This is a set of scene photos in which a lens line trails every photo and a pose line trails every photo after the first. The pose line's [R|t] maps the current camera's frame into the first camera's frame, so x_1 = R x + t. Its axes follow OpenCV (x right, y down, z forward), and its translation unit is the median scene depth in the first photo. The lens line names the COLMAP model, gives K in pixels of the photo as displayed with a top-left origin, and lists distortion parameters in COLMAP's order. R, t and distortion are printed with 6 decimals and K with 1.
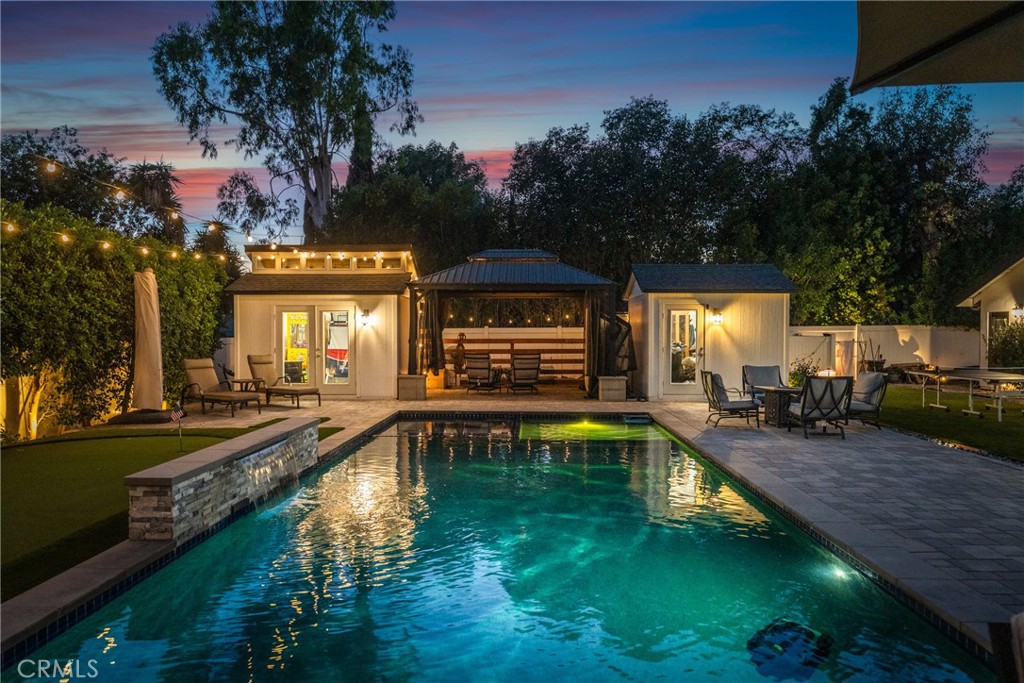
lens RADIAL K [[669.8, 0, 512.0], [0, 669.8, 341.5], [0, 0, 1]] dist [-0.004176, -0.002250]
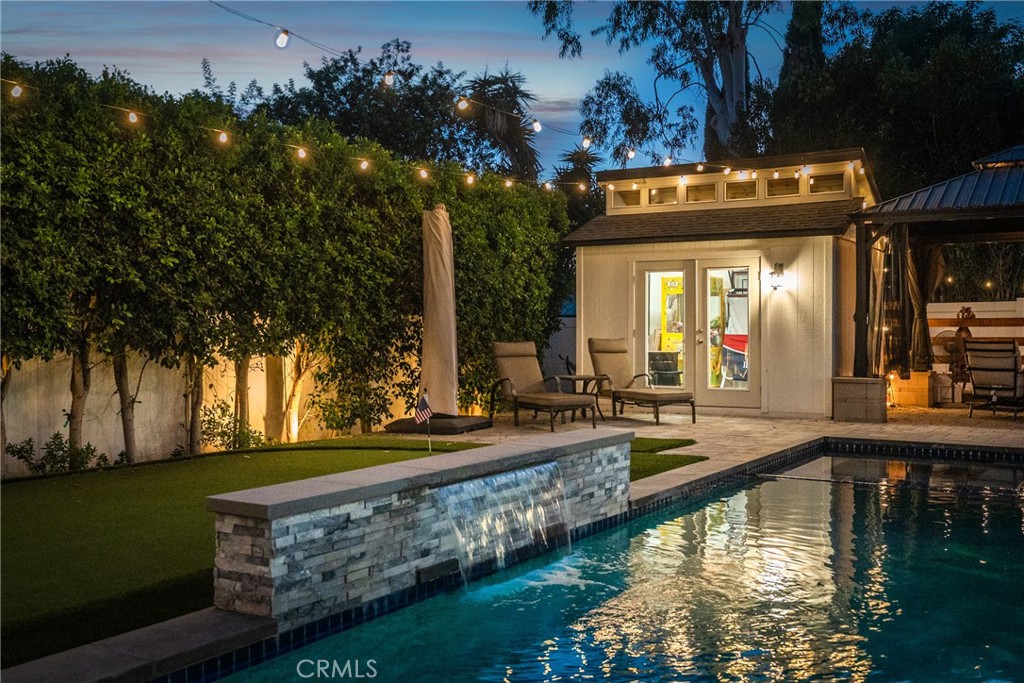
lens RADIAL K [[1014.4, 0, 512.0], [0, 1014.4, 341.5], [0, 0, 1]] dist [-0.009664, 0.020788]
pose [[0.865909, 0.006340, -0.500161, 0.023872], [-0.006486, 0.999978, 0.001448, 0.021032], [0.500159, 0.001991, 0.865931, 0.118762]]
